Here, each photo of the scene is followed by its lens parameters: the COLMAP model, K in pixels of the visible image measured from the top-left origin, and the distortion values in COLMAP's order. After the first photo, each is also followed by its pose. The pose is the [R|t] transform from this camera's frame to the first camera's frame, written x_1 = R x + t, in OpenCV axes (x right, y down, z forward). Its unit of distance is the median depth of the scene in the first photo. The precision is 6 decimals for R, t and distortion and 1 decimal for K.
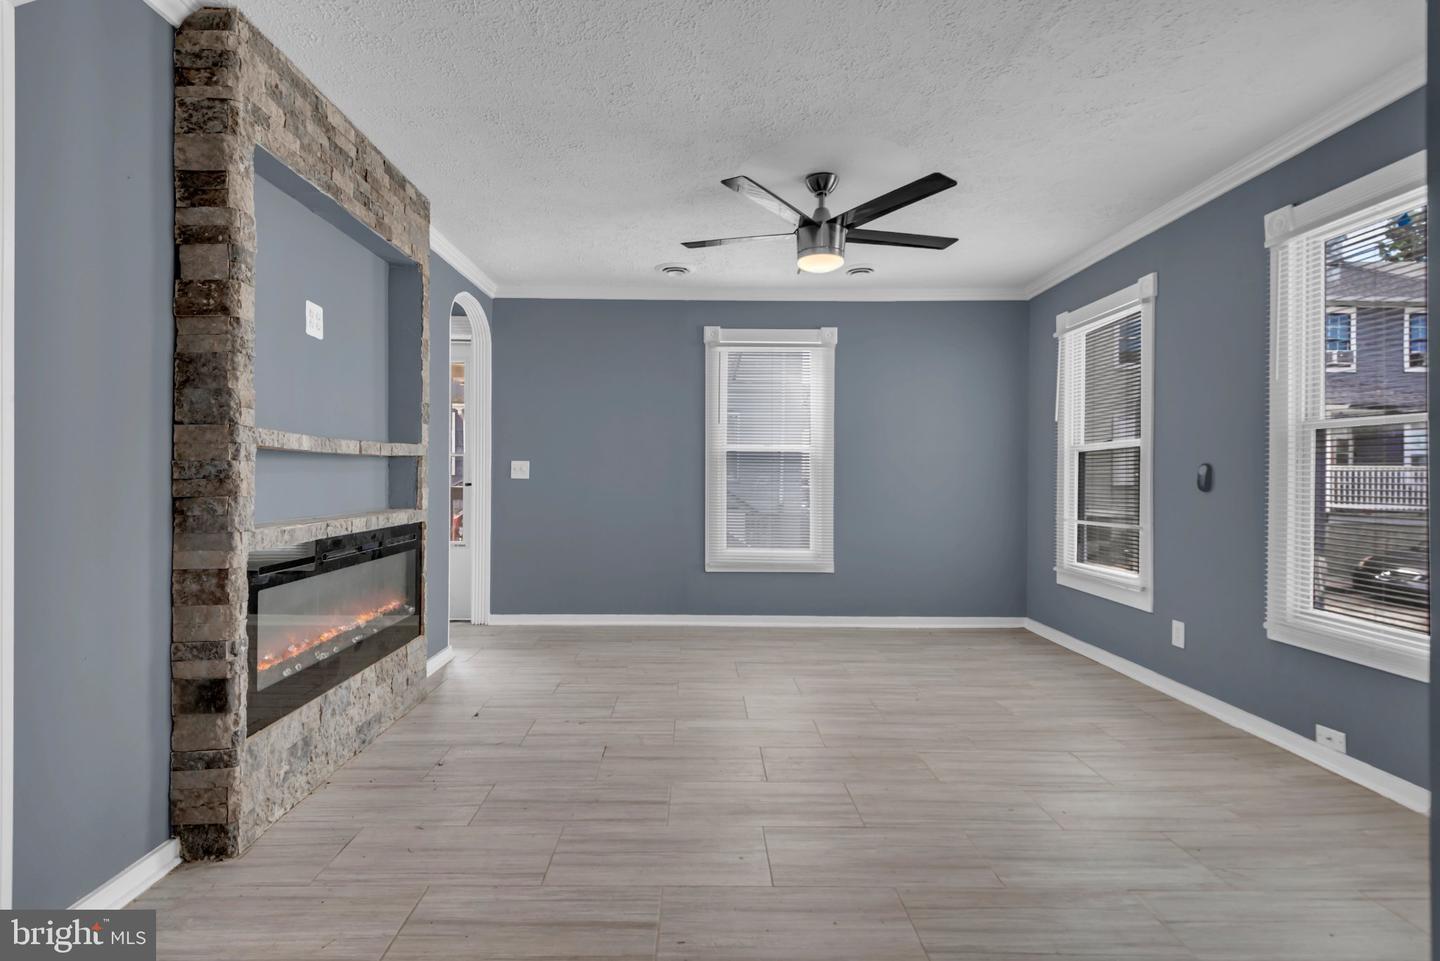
lens RADIAL K [[667.2, 0, 700.3], [0, 667.2, 463.4], [0, 0, 1]] dist [0.035904, -0.003030]
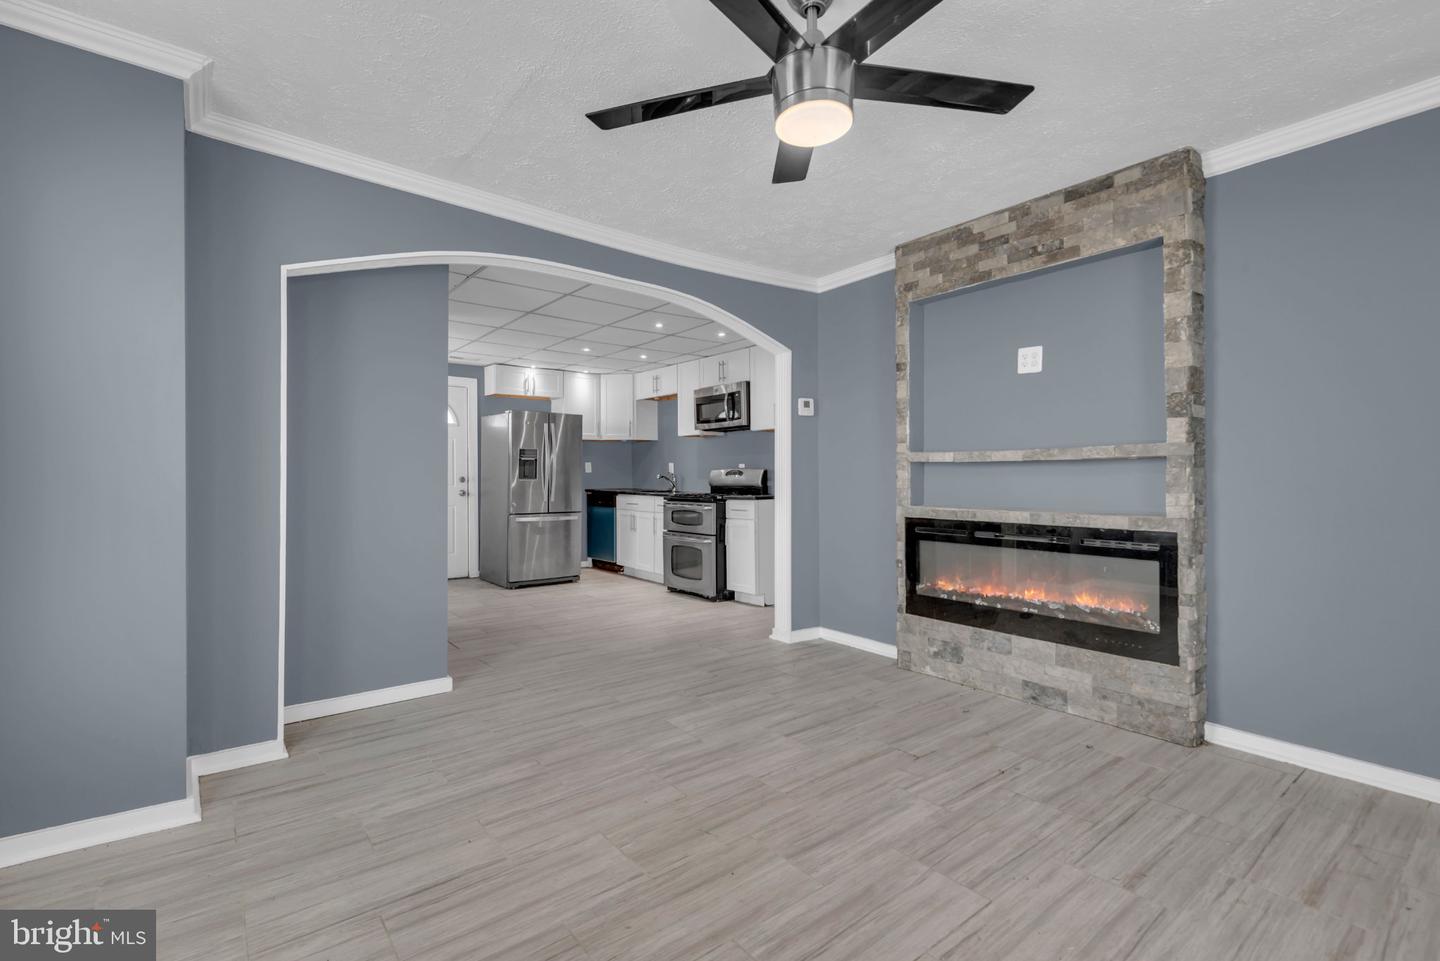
lens RADIAL K [[667.2, 0, 717.4], [0, 667.2, 470.1], [0, 0, 1]] dist [0.035904, -0.003030]
pose [[-0.780771, -0.010391, -0.624730, 0.838819], [0.003893, 0.999761, -0.021494, 0.033055], [0.624805, -0.019214, -0.780545, 1.909820]]
